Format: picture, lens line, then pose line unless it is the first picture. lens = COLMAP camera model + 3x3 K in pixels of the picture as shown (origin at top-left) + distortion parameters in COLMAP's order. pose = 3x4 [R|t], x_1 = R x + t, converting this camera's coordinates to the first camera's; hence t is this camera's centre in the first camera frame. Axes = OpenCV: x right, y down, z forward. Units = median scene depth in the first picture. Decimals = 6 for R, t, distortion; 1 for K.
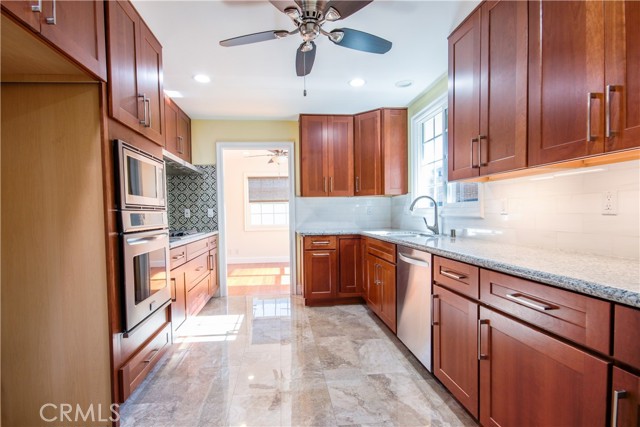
lens RADIAL K [[313.6, 0, 312.3], [0, 313.6, 222.2], [0, 0, 1]] dist [0.004845, -0.001804]
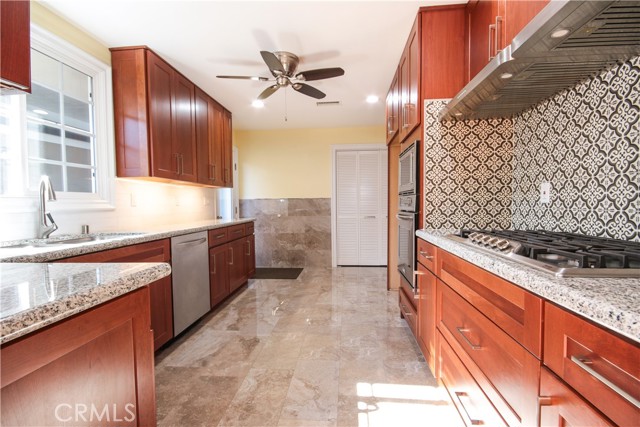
lens RADIAL K [[300.9, 0, 317.4], [0, 300.9, 215.3], [0, 0, 1]] dist [0.008744, -0.002881]
pose [[-0.979827, 0.021255, 0.198712, -0.237984], [0.034505, 0.997388, 0.063457, -0.025338], [-0.196844, 0.069033, -0.978001, 1.294408]]
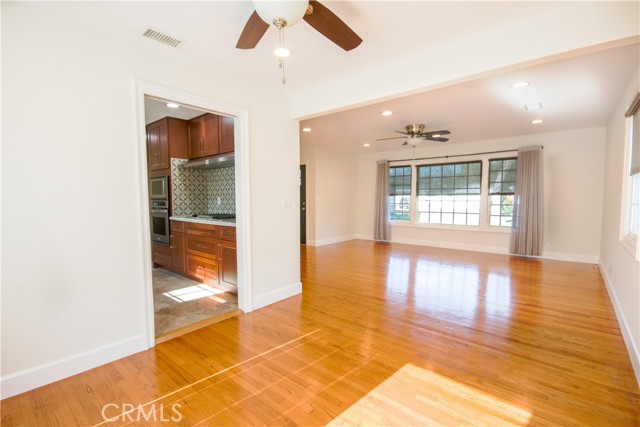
lens RADIAL K [[300.9, 0, 322.5], [0, 300.9, 212.7], [0, 0, 1]] dist [0.008744, -0.002881]
pose [[-0.727659, 0.061505, -0.683176, 0.093508], [-0.001317, 0.995845, 0.091056, -0.088410], [0.685938, 0.067158, -0.724554, 2.060508]]
